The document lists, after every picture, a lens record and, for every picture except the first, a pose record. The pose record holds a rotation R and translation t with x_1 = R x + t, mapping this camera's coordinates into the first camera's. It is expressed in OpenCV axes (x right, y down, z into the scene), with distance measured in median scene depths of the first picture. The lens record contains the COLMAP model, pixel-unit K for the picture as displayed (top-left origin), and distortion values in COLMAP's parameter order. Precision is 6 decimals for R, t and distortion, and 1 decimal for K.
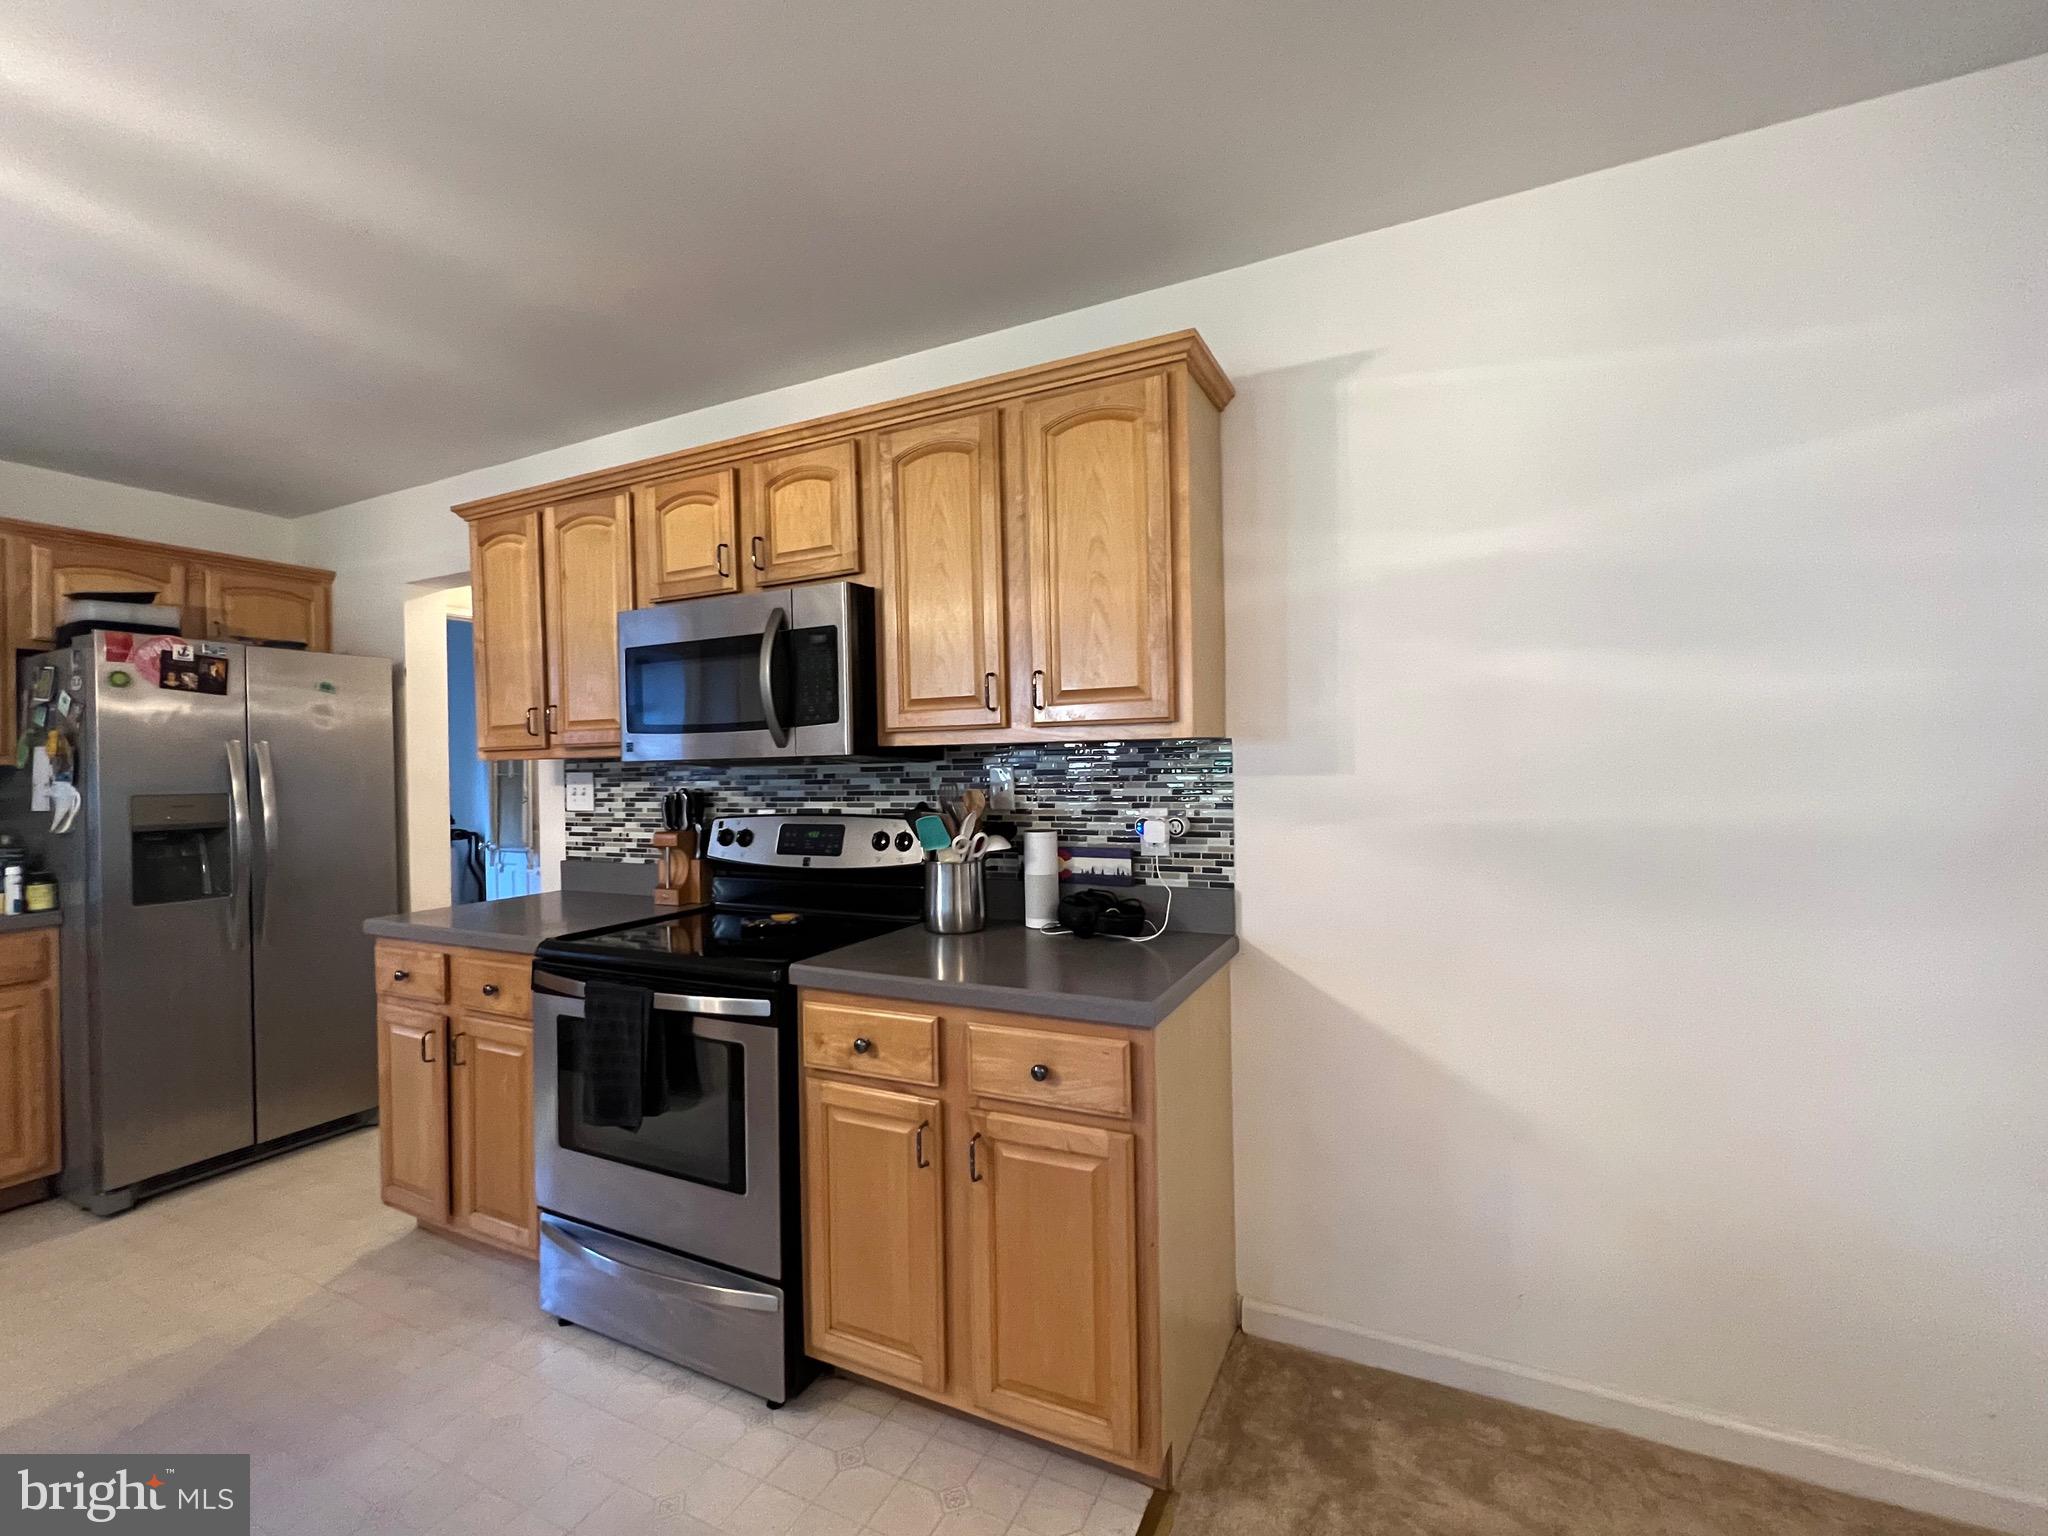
lens RADIAL K [[889.8, 0, 1030.2], [0, 889.8, 765.4], [0, 0, 1]] dist [-0.005589, 0.000959]
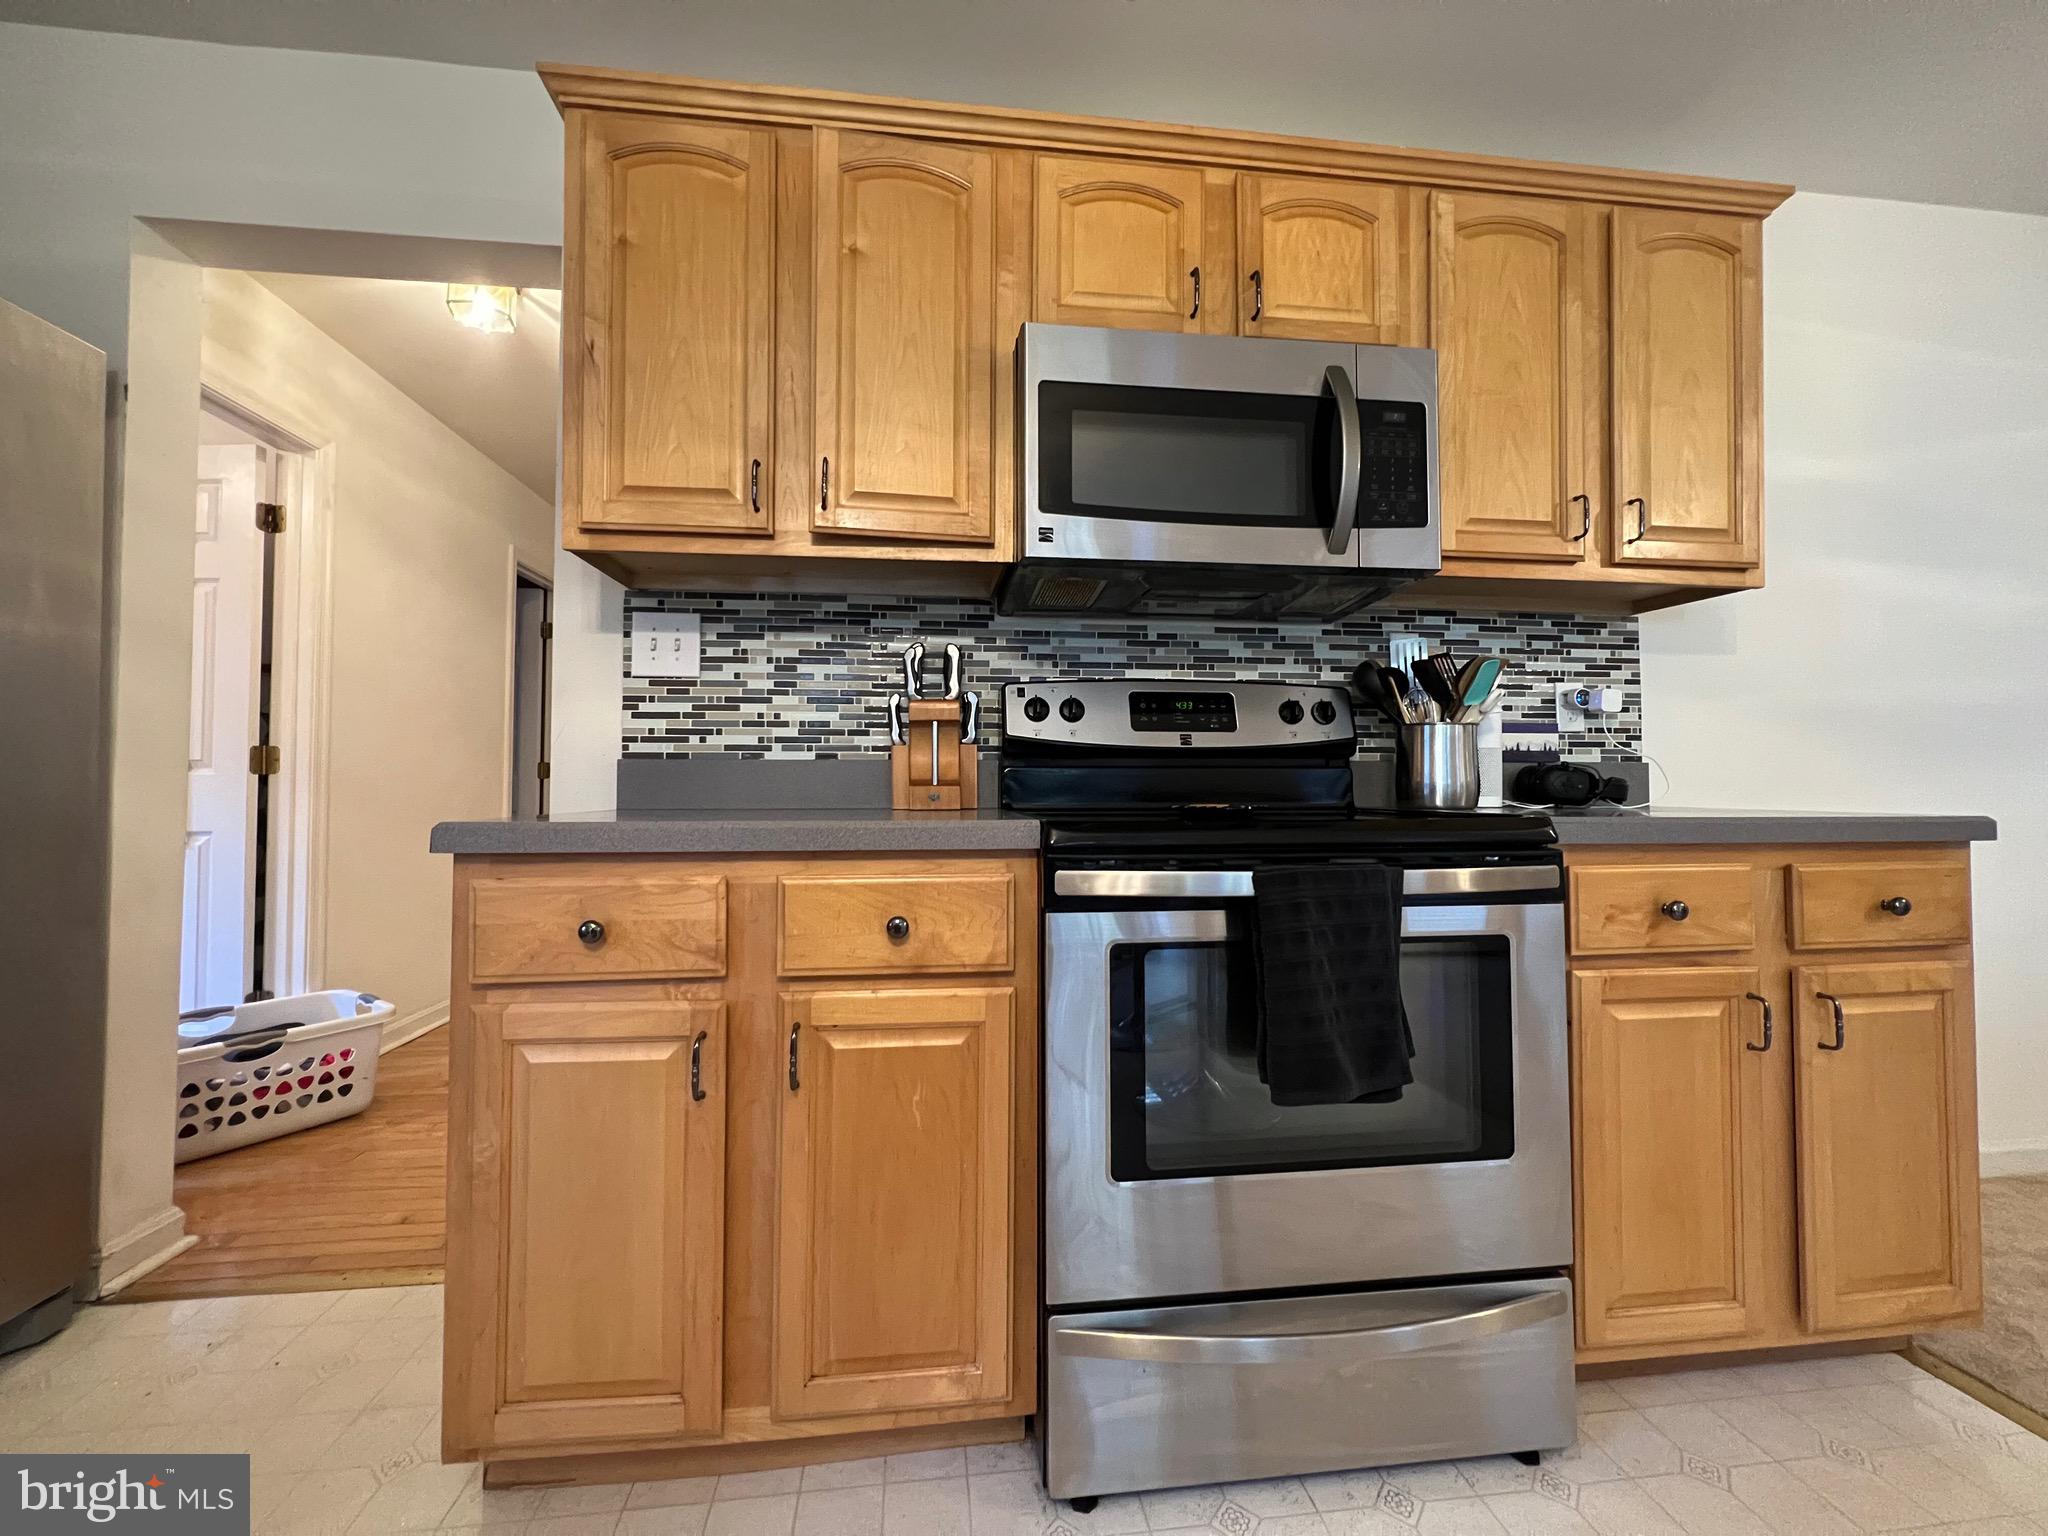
lens RADIAL K [[812.3, 0, 1016.0], [0, 812.3, 765.3], [0, 0, 1]] dist [-0.003401, 0.001130]
pose [[0.840209, 0.034455, 0.541167, -0.744966], [-0.015263, 0.999087, -0.039913, 0.160449], [-0.542048, 0.025275, 0.839968, 0.507853]]
